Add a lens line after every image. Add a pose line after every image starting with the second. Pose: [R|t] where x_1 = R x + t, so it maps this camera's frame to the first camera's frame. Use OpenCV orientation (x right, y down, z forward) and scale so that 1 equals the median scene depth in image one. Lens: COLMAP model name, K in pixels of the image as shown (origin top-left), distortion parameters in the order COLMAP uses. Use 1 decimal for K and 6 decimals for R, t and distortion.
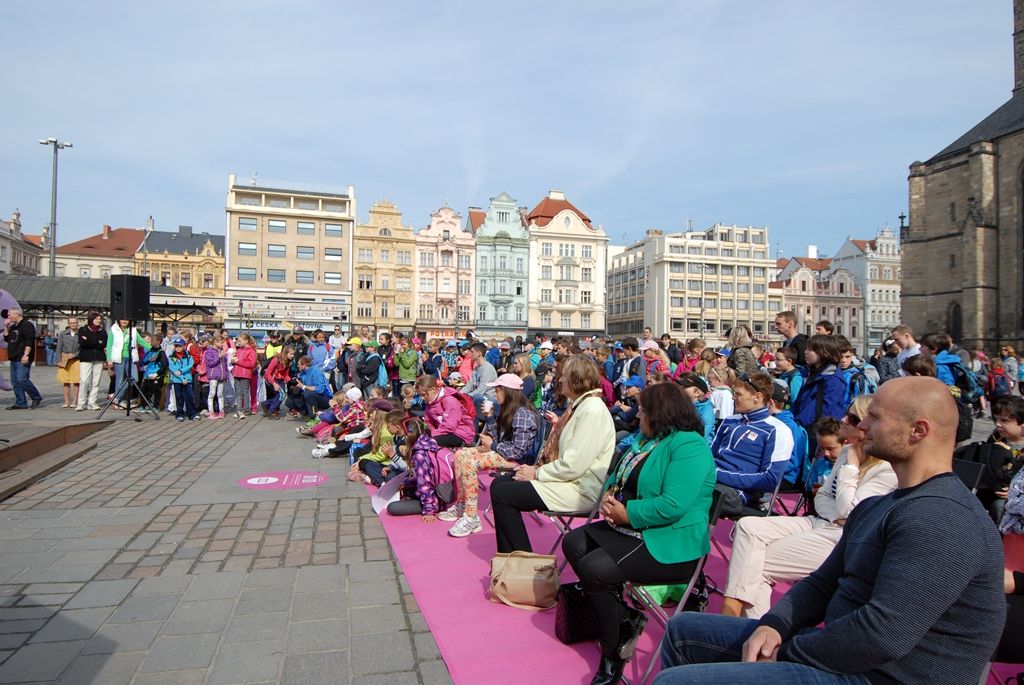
lens RADIAL K [[621.9, 0, 512.0], [0, 621.9, 342.5], [0, 0, 1]] dist [0.051686, -0.054794]
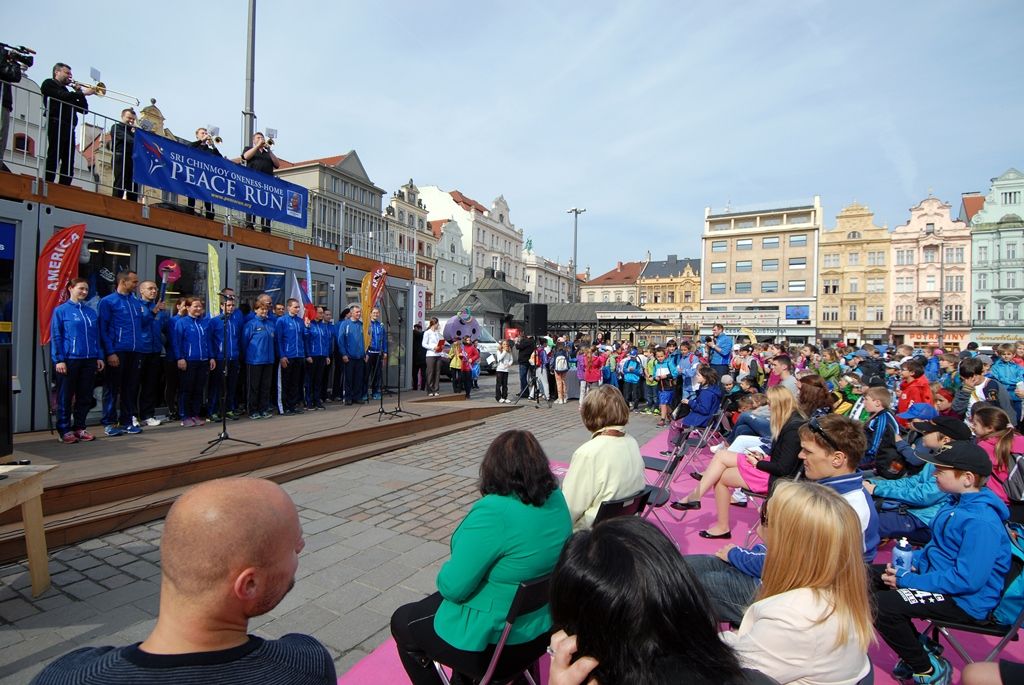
lens RADIAL K [[528.8, 0, 515.3], [0, 528.8, 345.4], [0, 0, 1]] dist [0.059039, -0.062997]
pose [[0.706258, -0.002964, -0.707949, 0.020195], [0.002627, 0.999995, -0.001566, -0.001098], [0.707950, -0.000754, 0.706262, 0.014116]]
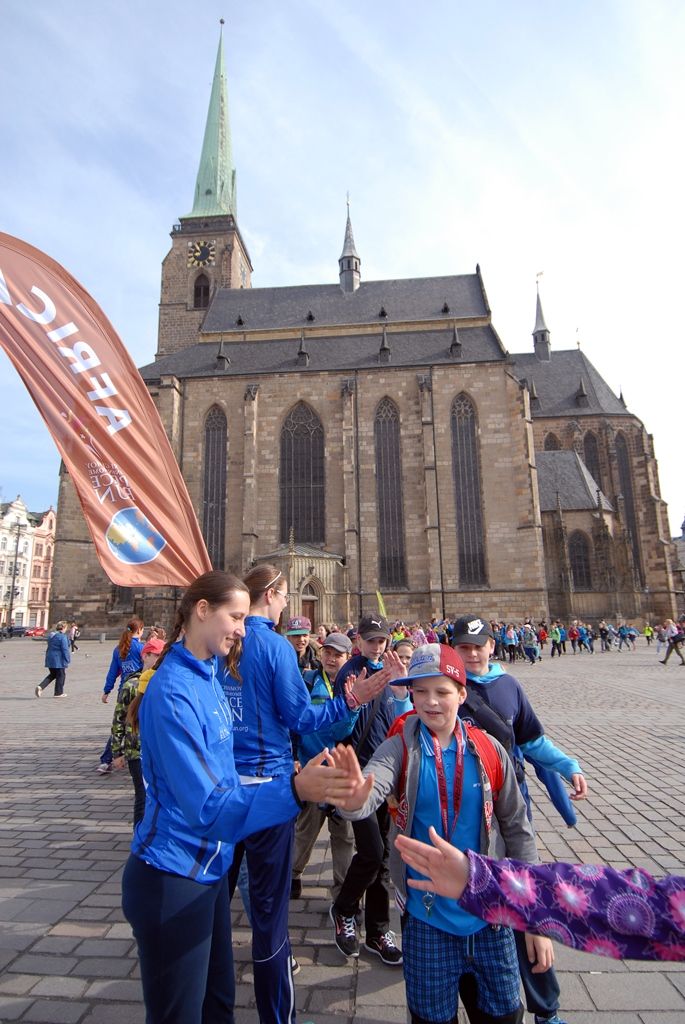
lens RADIAL K [[544.6, 0, 347.5], [0, 544.6, 506.5], [0, 0, 1]] dist [0.060767, -0.068811]
pose [[0.329405, 0.165029, 0.929655, 0.093226], [0.005403, 0.984261, -0.176638, 0.003221], [-0.944173, 0.063209, 0.323328, 0.373762]]
